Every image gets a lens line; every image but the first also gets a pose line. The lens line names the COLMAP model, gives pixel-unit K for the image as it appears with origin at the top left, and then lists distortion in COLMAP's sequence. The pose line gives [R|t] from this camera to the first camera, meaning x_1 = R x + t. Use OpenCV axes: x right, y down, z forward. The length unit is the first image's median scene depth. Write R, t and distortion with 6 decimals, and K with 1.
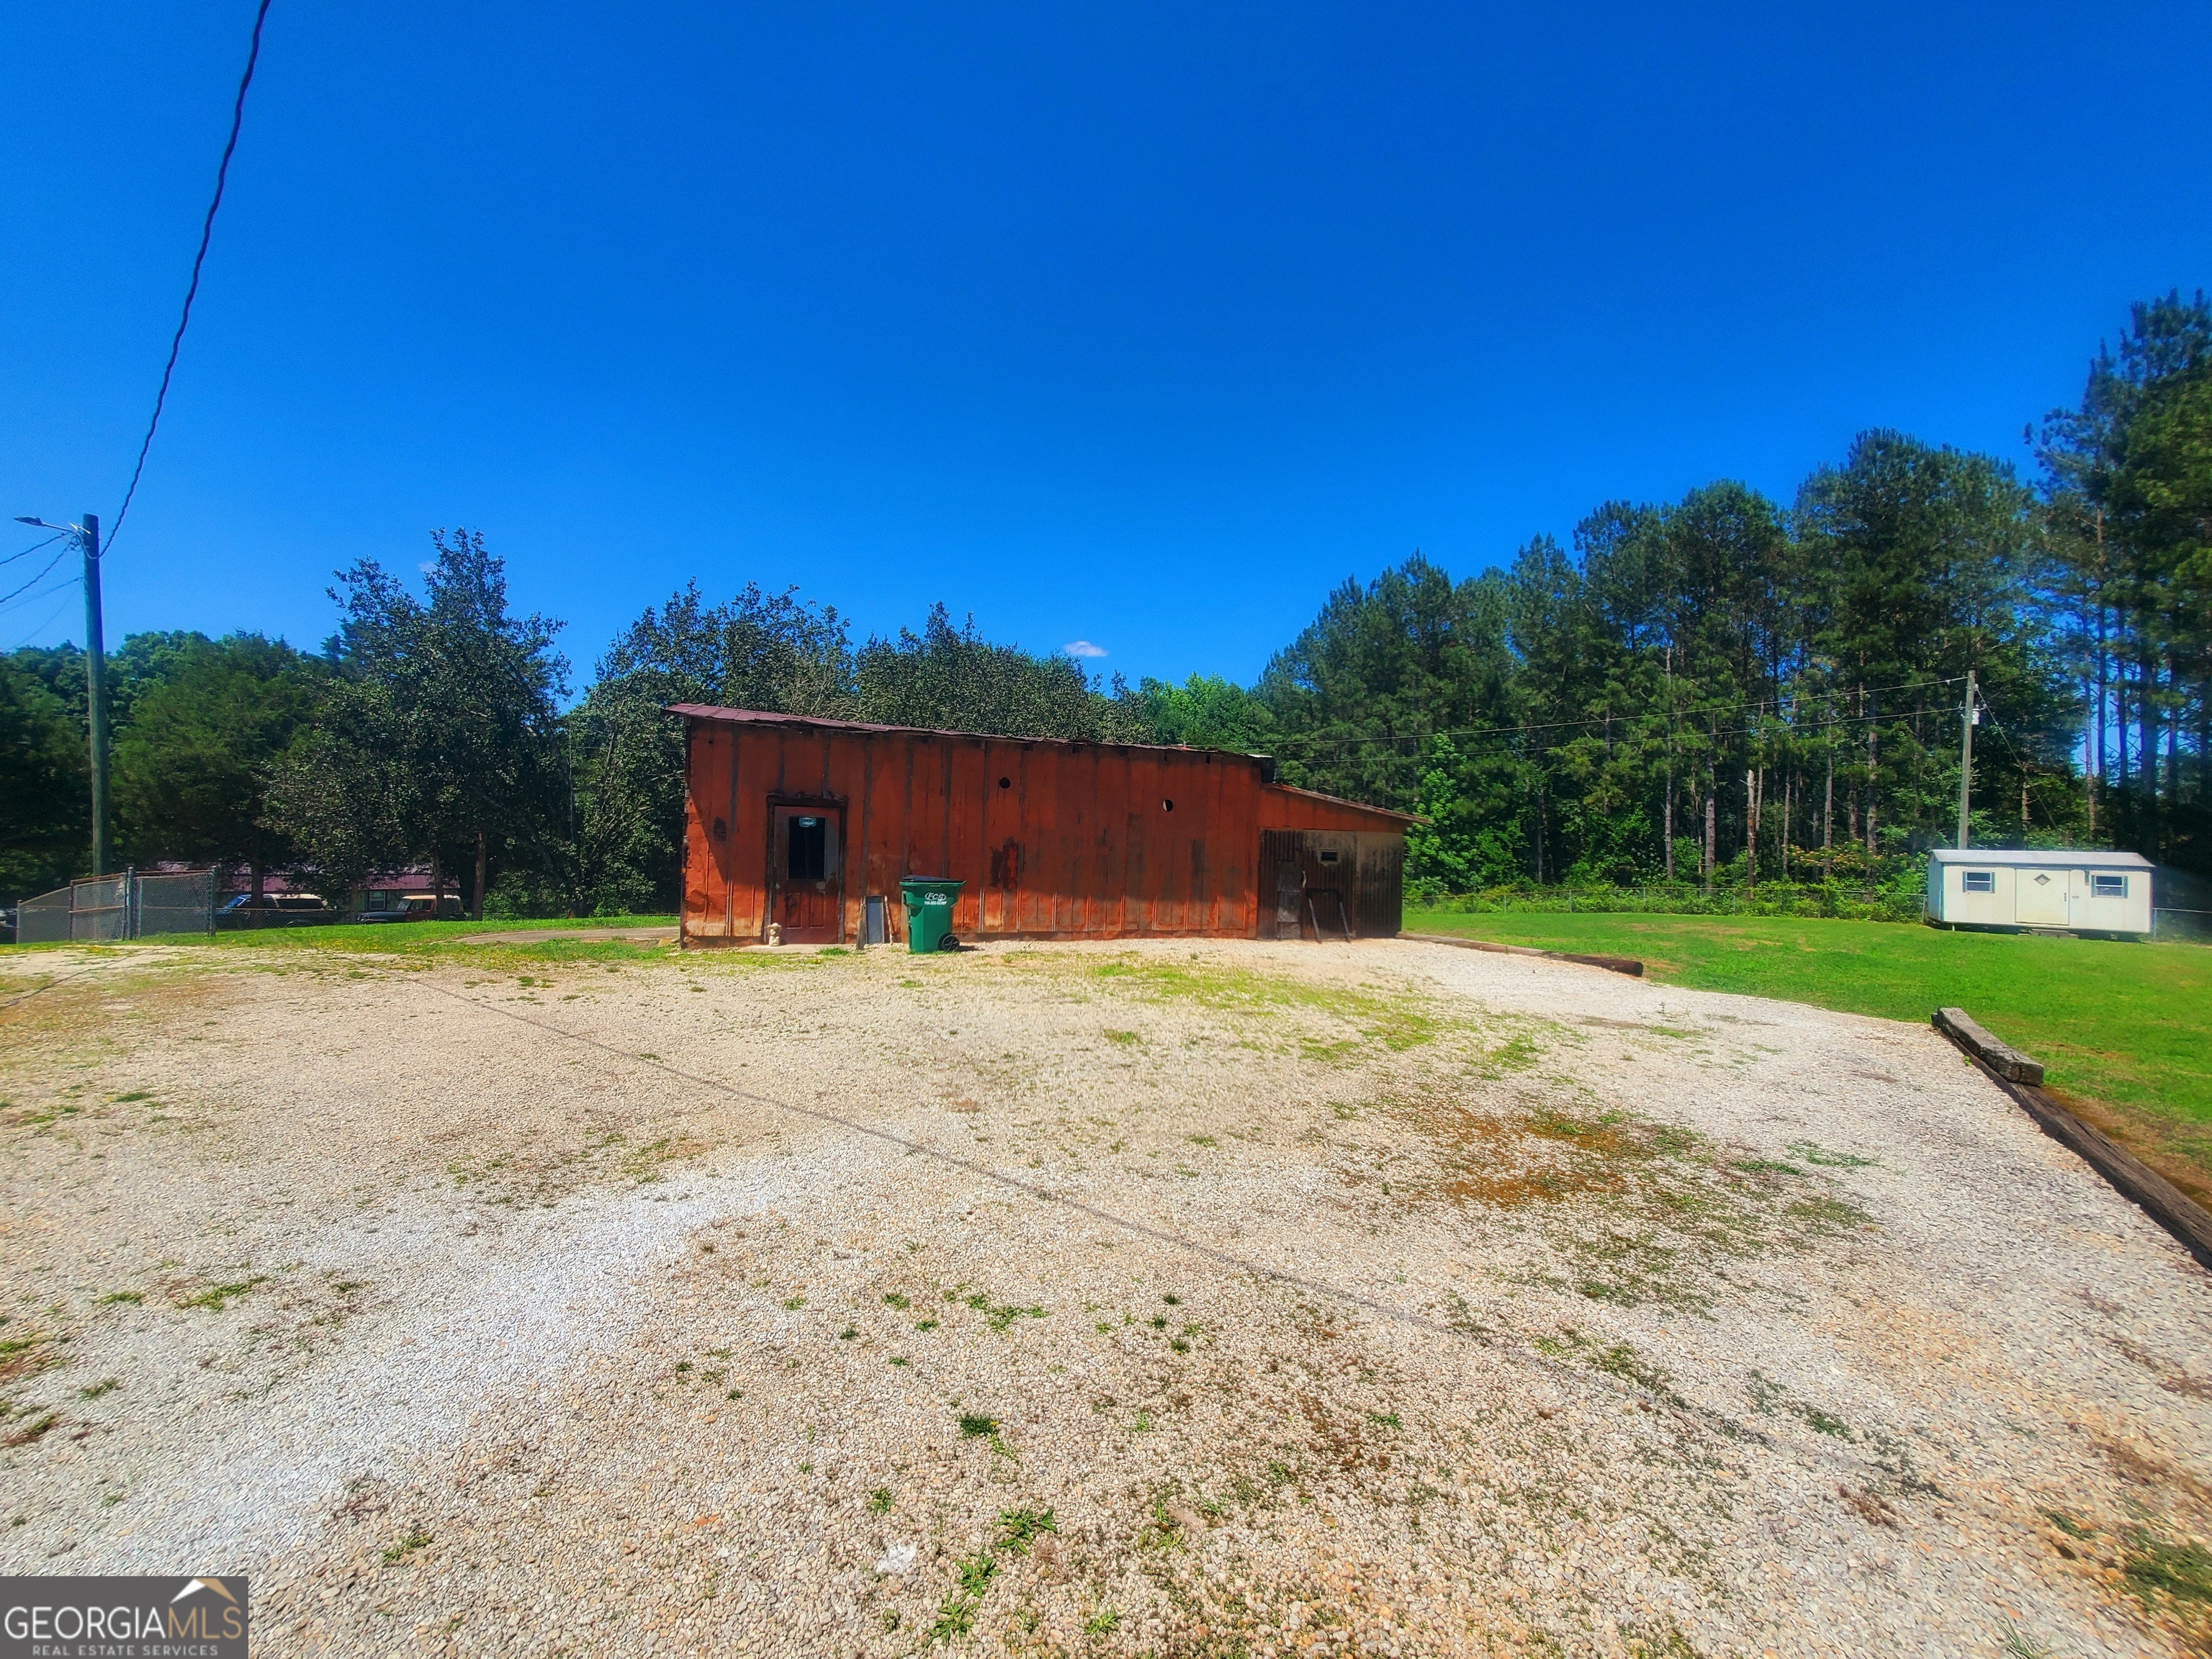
lens RADIAL K [[872.8, 0, 1127.6], [0, 872.8, 828.8], [0, 0, 1]] dist [0.006421, -0.002563]
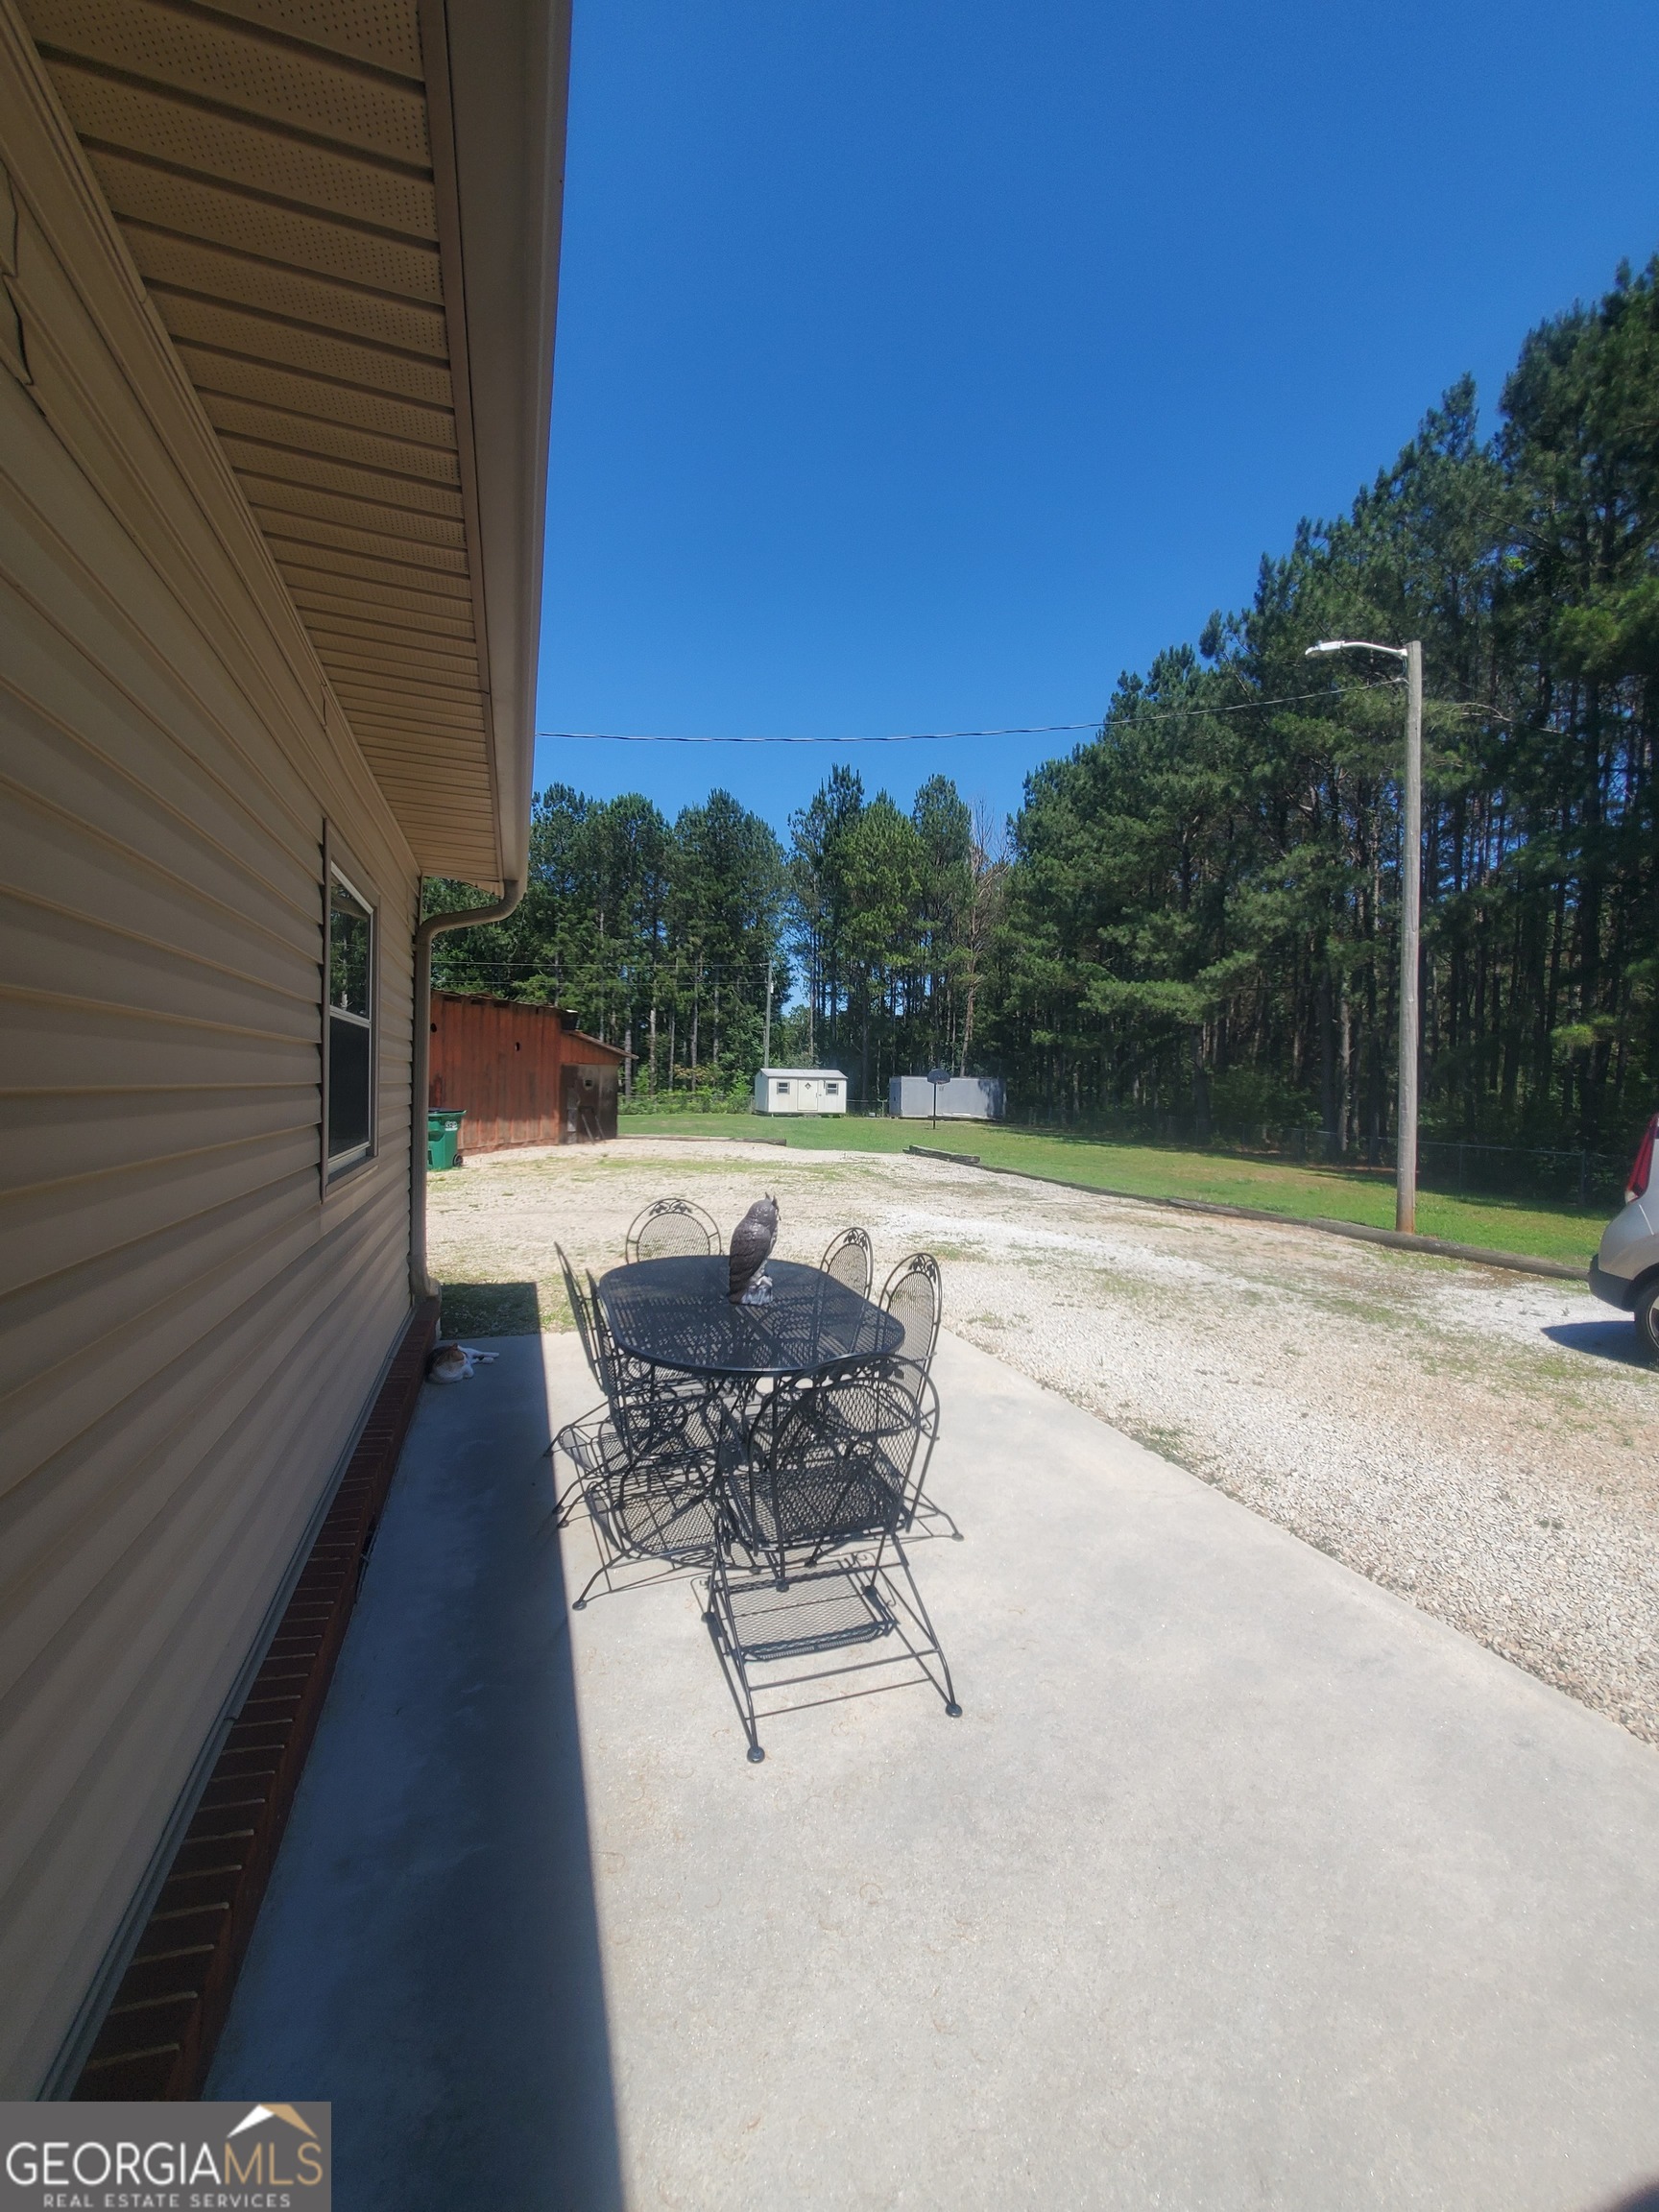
lens RADIAL K [[872.8, 0, 823.7], [0, 872.8, 1092.3], [0, 0, 1]] dist [0.006421, -0.002563]
pose [[0.584441, -0.025222, 0.811044, -0.263804], [-0.026048, 0.998418, 0.049820, -0.013053], [-0.811018, -0.050243, 0.582859, -0.047026]]
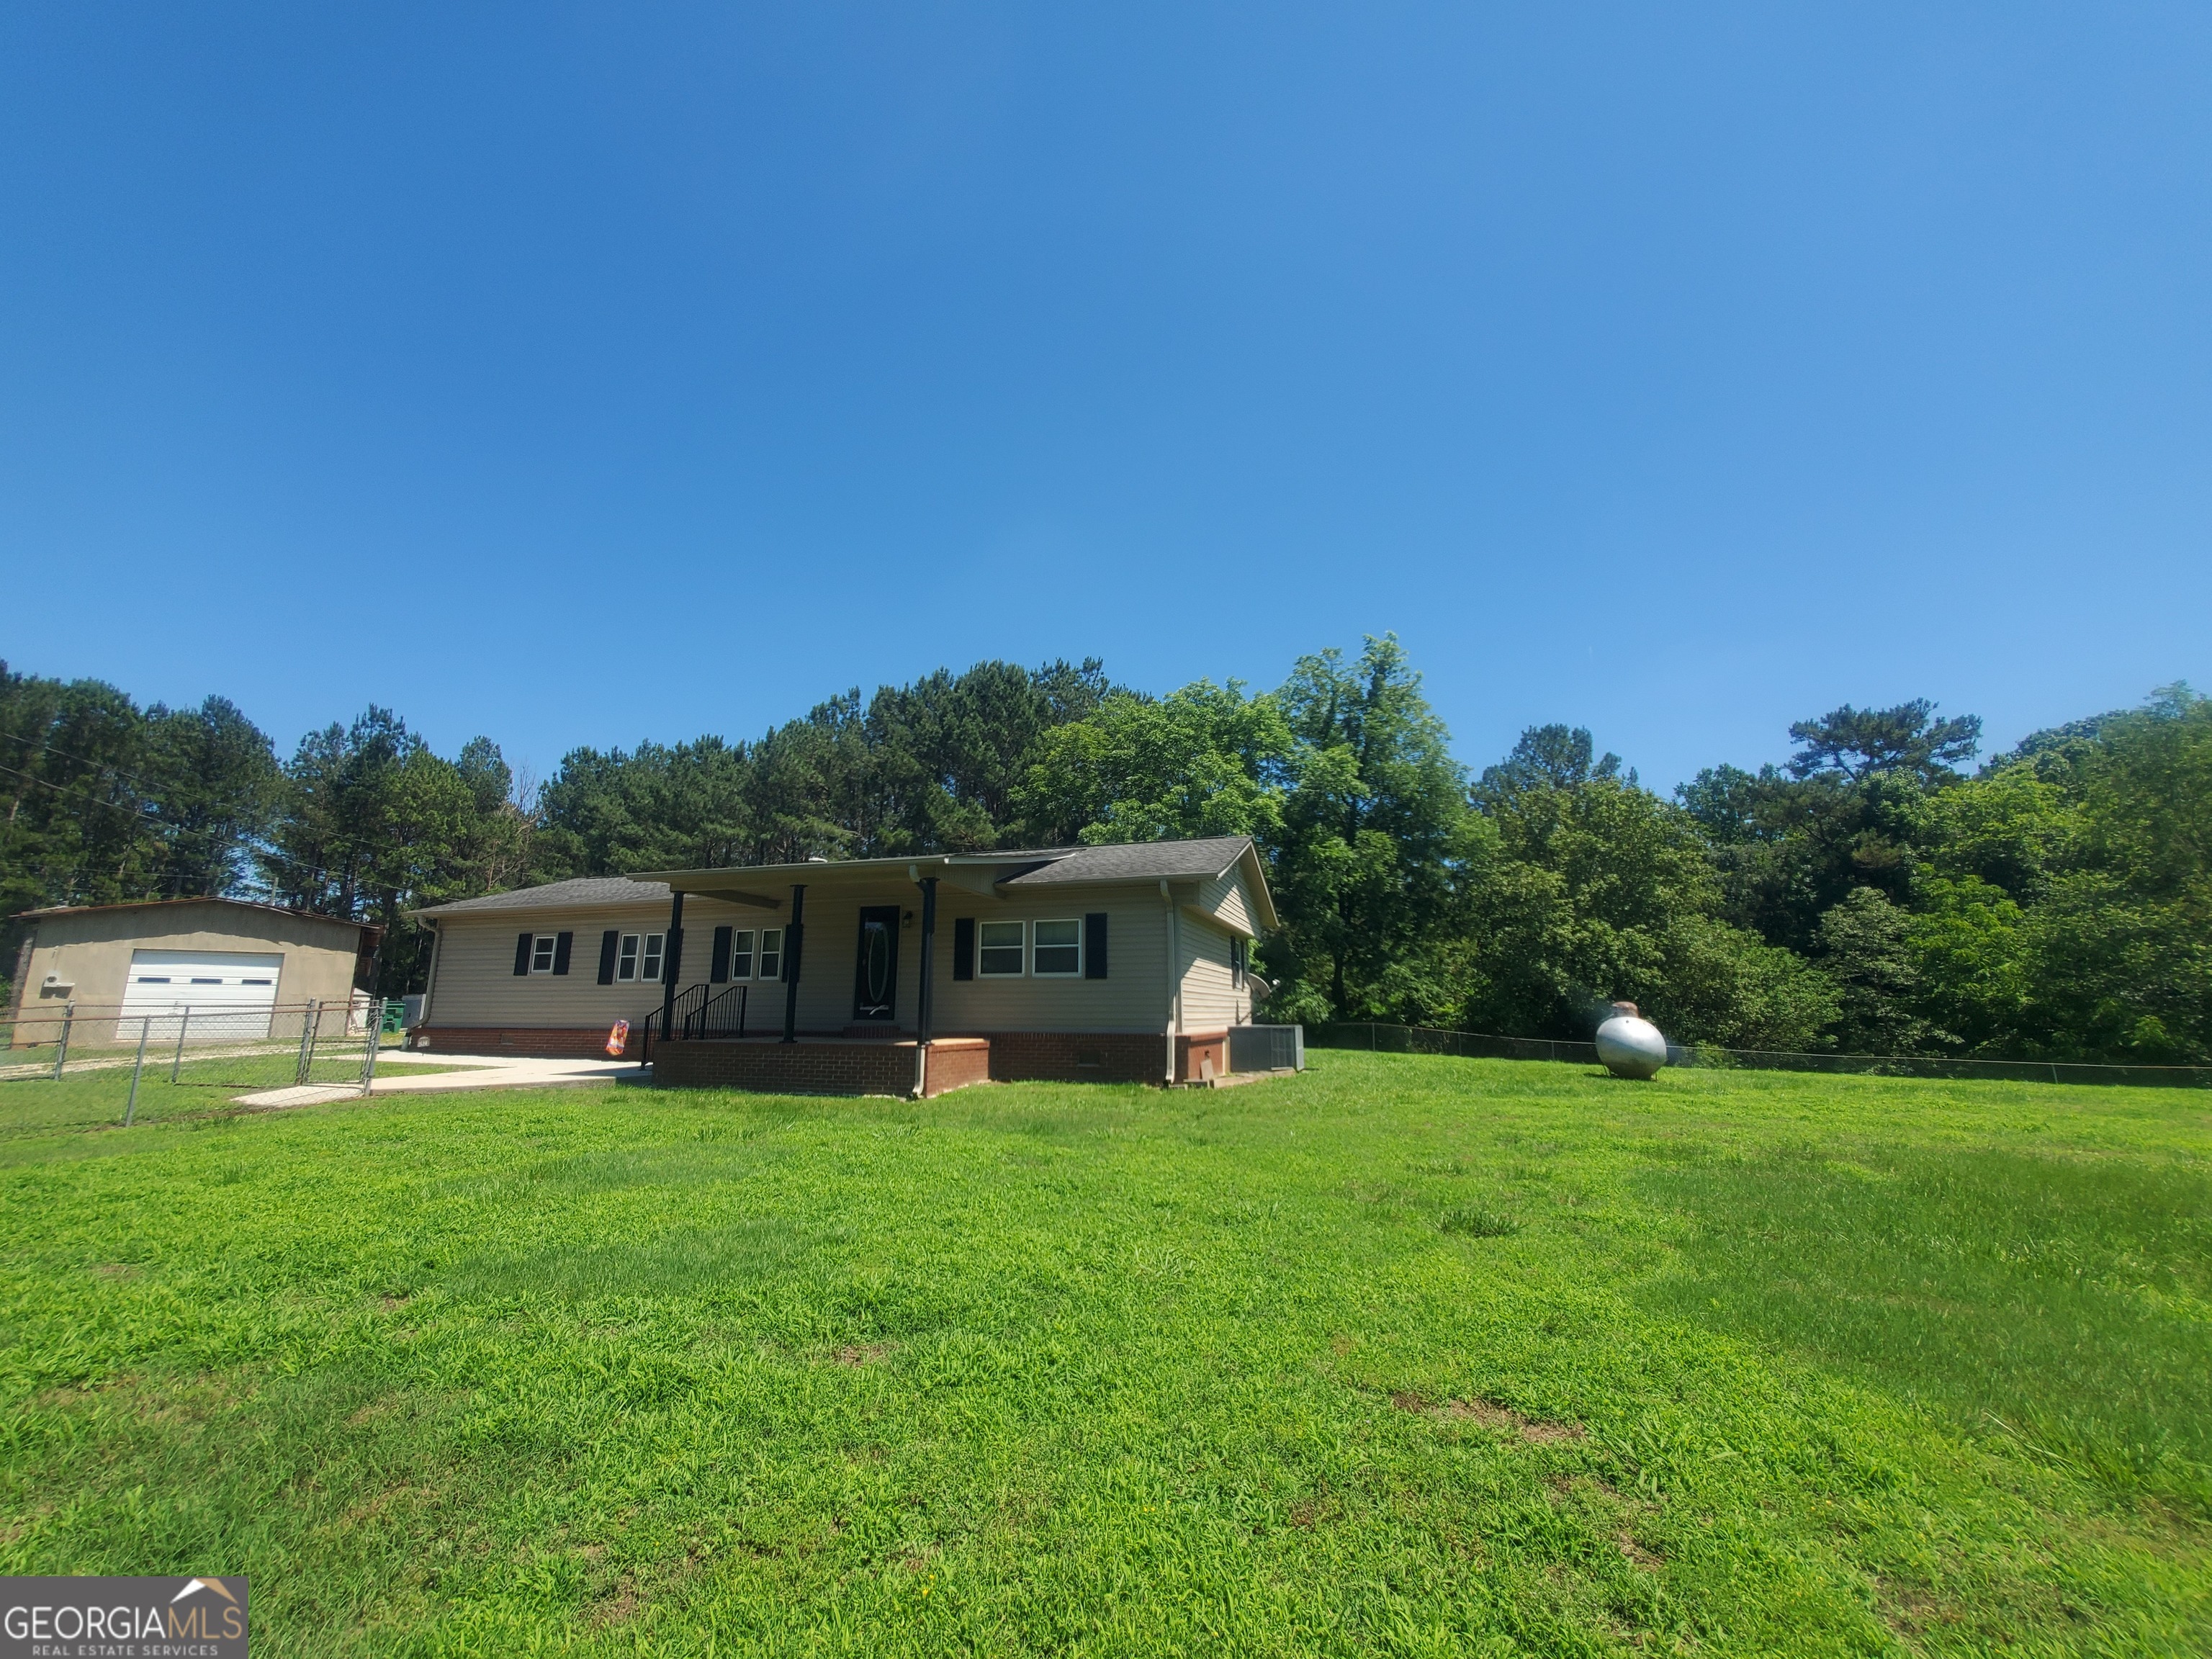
lens RADIAL K [[872.8, 0, 1106.9], [0, 872.8, 832.3], [0, 0, 1]] dist [0.006421, -0.002563]
pose [[-0.290637, 0.170009, 0.941609, -0.879762], [-0.040733, 0.980998, -0.189694, -0.007941], [-0.955966, -0.093486, -0.278189, -0.044019]]
